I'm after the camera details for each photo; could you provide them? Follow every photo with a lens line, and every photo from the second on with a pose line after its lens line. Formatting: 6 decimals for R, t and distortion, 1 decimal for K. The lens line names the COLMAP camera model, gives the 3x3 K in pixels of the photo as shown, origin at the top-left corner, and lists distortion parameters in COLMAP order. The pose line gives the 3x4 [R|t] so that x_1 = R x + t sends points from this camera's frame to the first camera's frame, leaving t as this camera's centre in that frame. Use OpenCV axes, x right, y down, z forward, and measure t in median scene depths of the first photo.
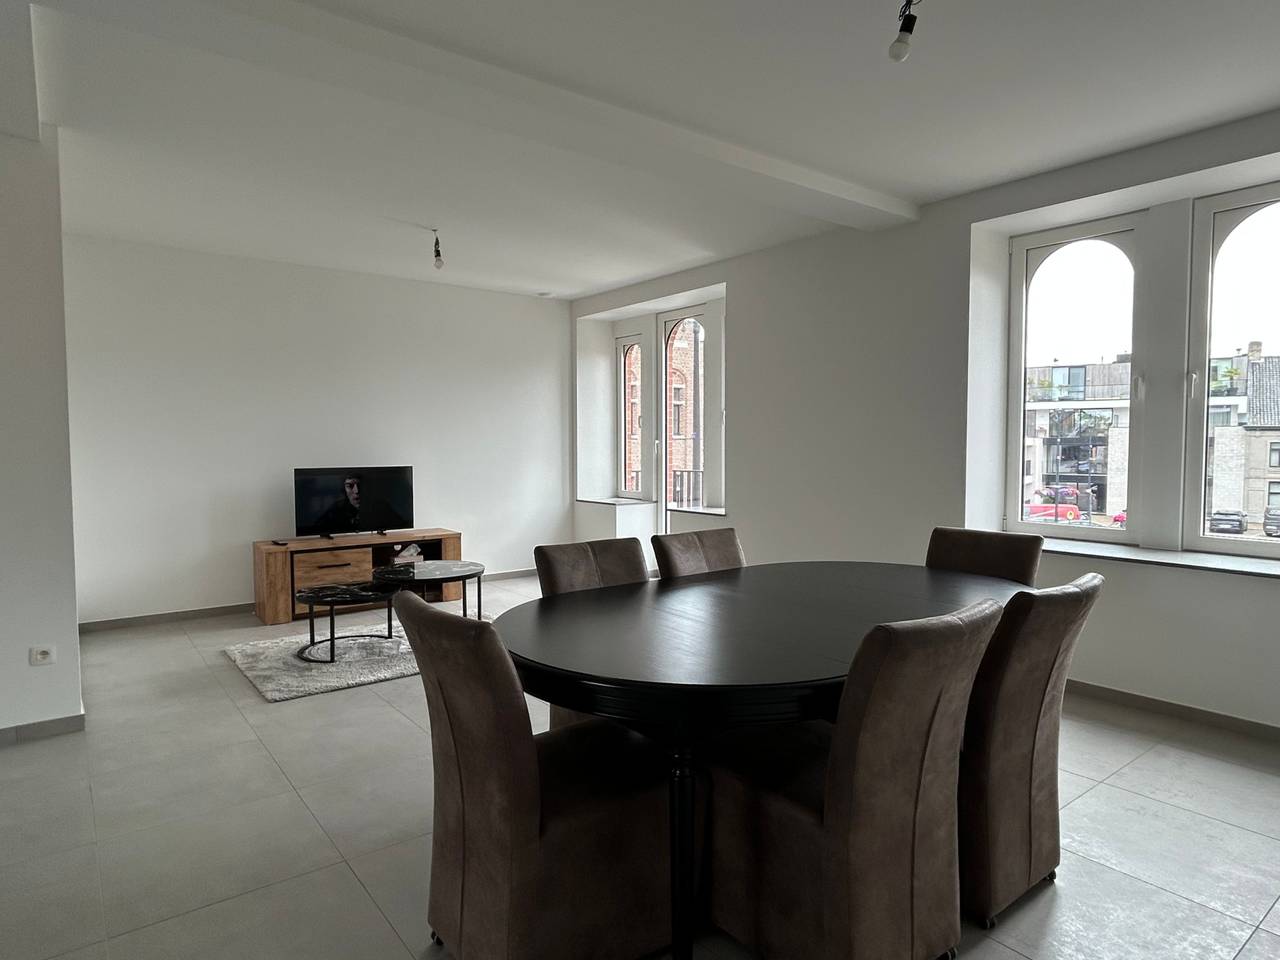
lens RADIAL K [[761.9, 0, 640.7], [0, 761.9, 478.8], [0, 0, 1]] dist [-0.002480, -0.001833]
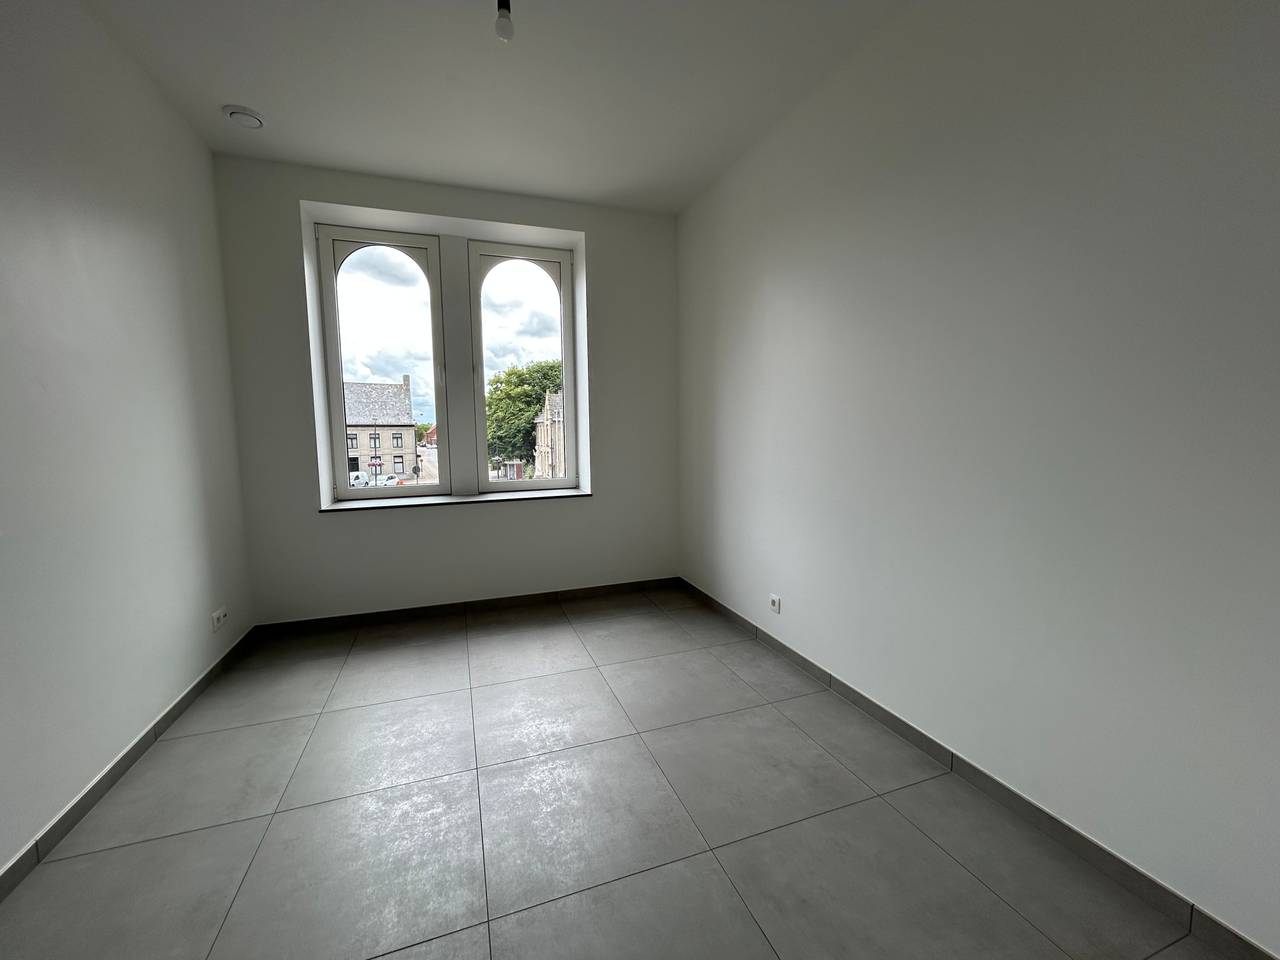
lens RADIAL K [[516.6, 0, 627.7], [0, 516.6, 469.1], [0, 0, 1]] dist [0.000715, -0.000999]
pose [[0.291659, -0.075182, 0.953563, -0.089310], [0.058777, 0.996431, 0.060584, 0.005996], [-0.954715, 0.038378, 0.295037, 0.356524]]
